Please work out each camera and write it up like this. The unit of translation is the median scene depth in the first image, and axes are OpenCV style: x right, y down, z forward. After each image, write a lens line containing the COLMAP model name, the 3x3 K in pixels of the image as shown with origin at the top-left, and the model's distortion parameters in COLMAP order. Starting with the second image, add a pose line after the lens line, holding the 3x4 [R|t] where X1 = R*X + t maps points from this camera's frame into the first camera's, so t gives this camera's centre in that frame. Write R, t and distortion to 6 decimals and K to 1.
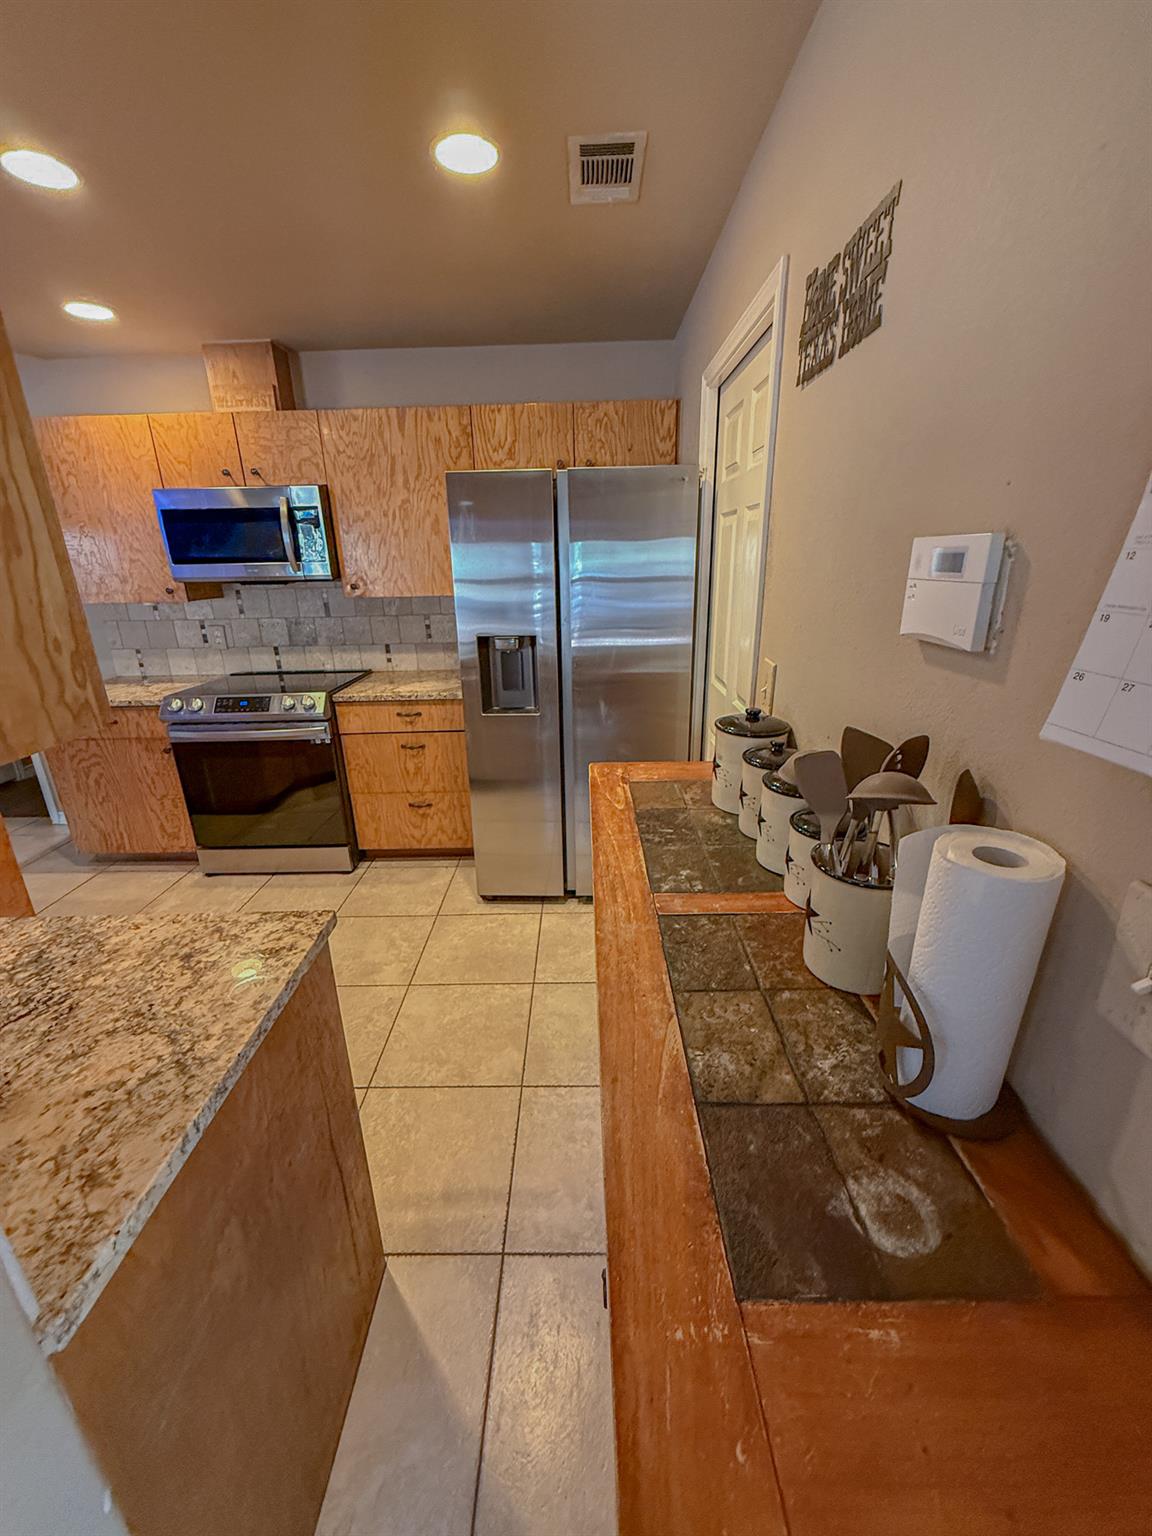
lens RADIAL K [[621.9, 0, 571.4], [0, 621.9, 767.4], [0, 0, 1]] dist [0.001771, -0.000976]
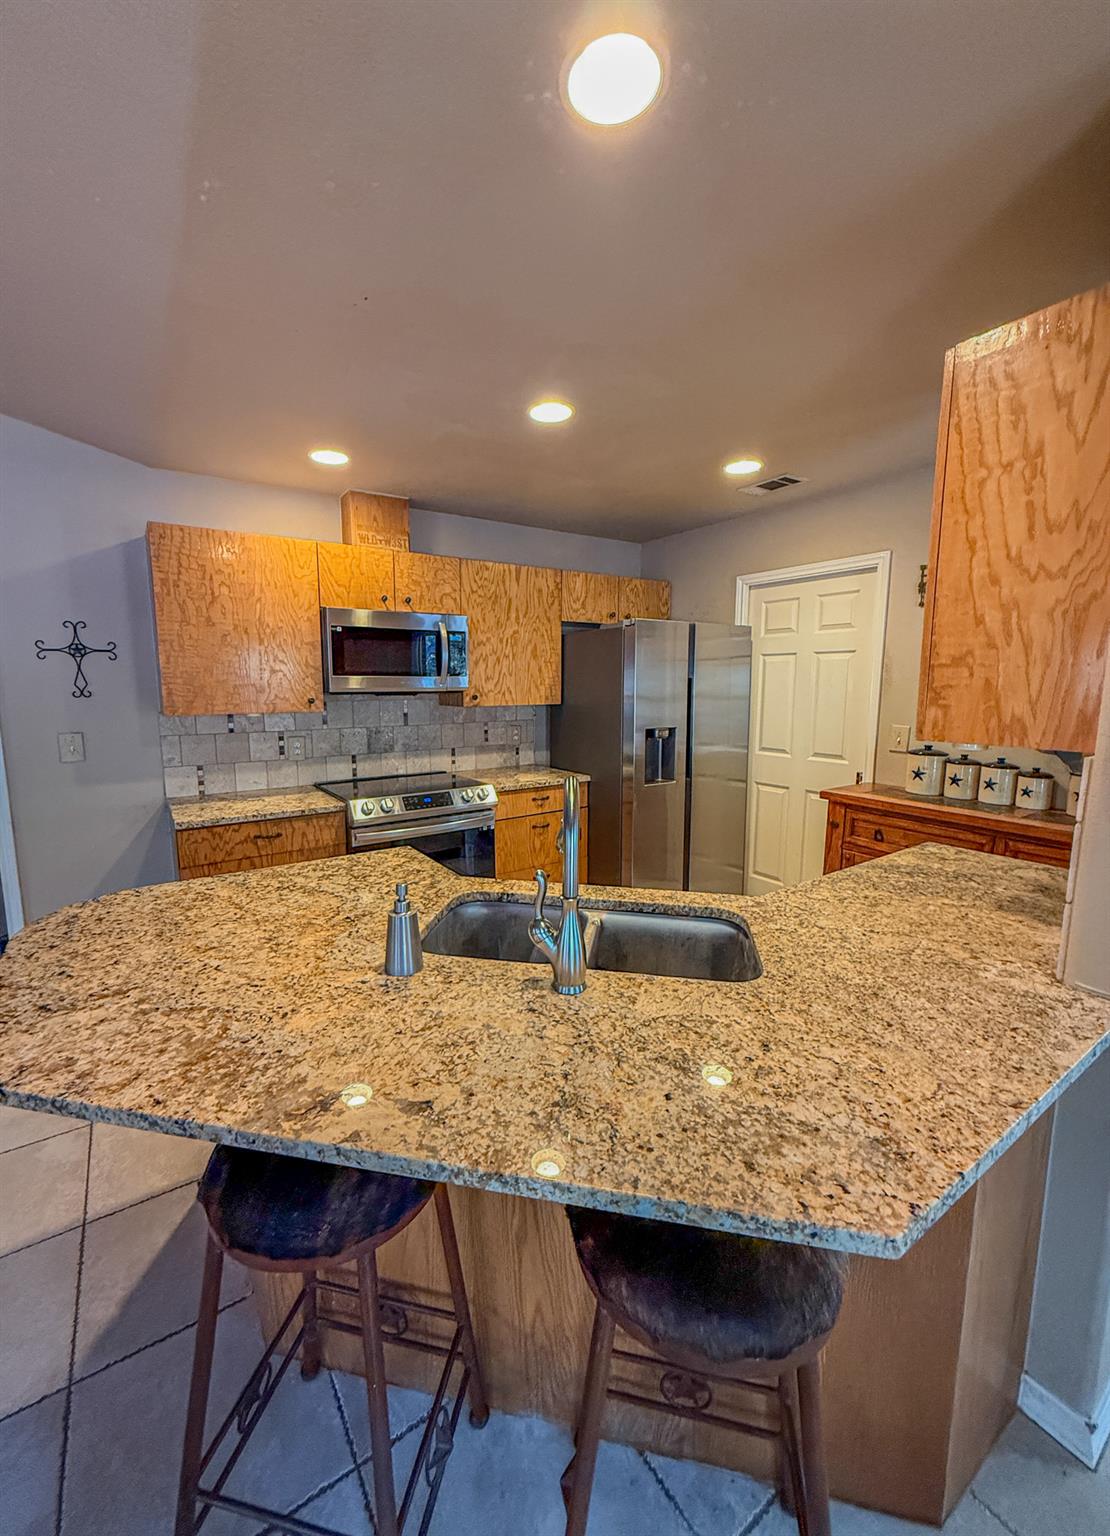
lens RADIAL K [[622.3, 0, 539.7], [0, 622.3, 765.3], [0, 0, 1]] dist [-0.000950, 0.000808]
pose [[0.824604, -0.057347, 0.562796, -0.943462], [0.167865, 0.974845, -0.146621, 0.028299], [-0.540231, 0.215378, 0.813488, 0.004464]]
